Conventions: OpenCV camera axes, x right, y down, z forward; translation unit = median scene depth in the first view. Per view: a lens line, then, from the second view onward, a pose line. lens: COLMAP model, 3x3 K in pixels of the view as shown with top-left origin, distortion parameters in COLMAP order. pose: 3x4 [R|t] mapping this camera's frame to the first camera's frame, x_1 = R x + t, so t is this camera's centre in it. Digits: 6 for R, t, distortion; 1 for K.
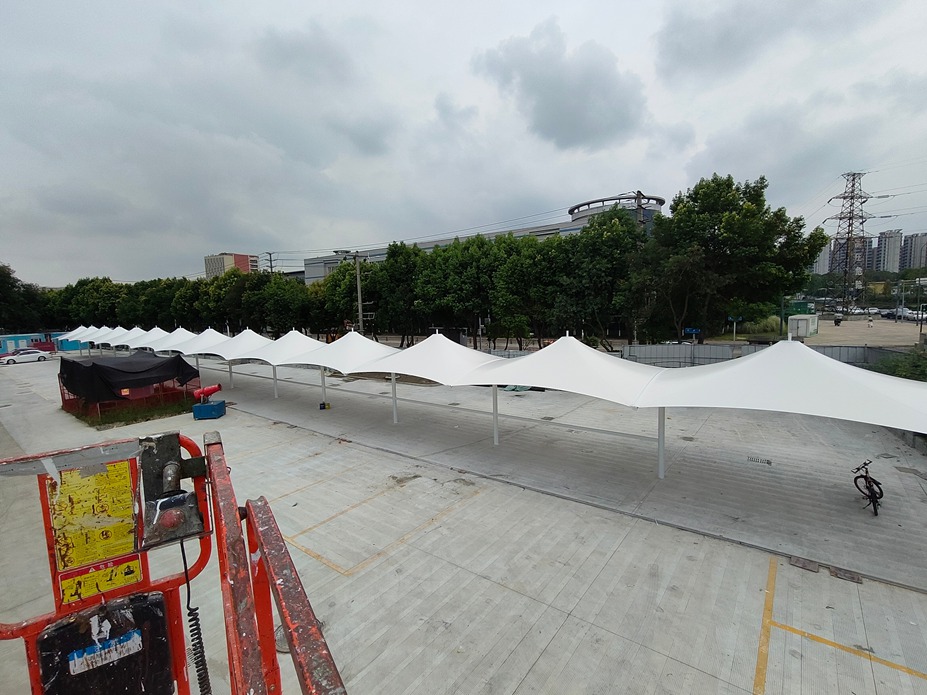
lens RADIAL K [[427.4, 0, 455.2], [0, 427.4, 349.8], [0, 0, 1]] dist [0.007818, -0.000299]
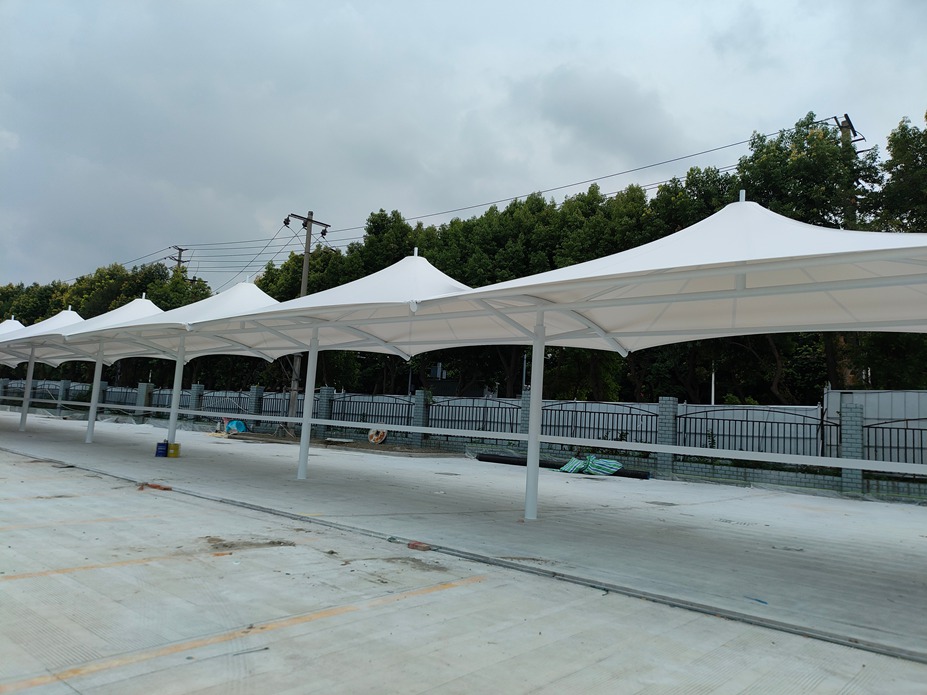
lens RADIAL K [[683.7, 0, 463.6], [0, 683.7, 347.9], [0, 0, 1]] dist [0.024338, 0.001468]
pose [[0.994712, 0.089098, -0.051080, 0.054911], [-0.097731, 0.974050, -0.204148, 0.205818], [0.031565, 0.208060, 0.977607, 0.381933]]
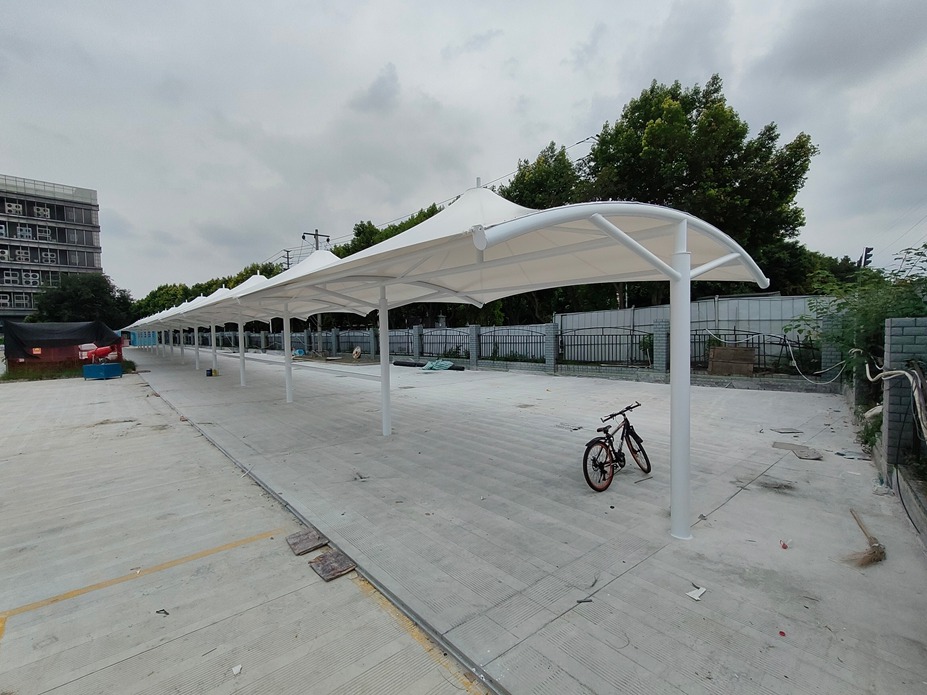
lens RADIAL K [[427.4, 0, 452.2], [0, 427.4, 350.7], [0, 0, 1]] dist [0.007818, -0.000299]
pose [[0.979046, 0.024103, -0.202210, 0.564849], [-0.033302, 0.998553, -0.042213, 0.149424], [0.200900, 0.048062, 0.978432, 0.272859]]
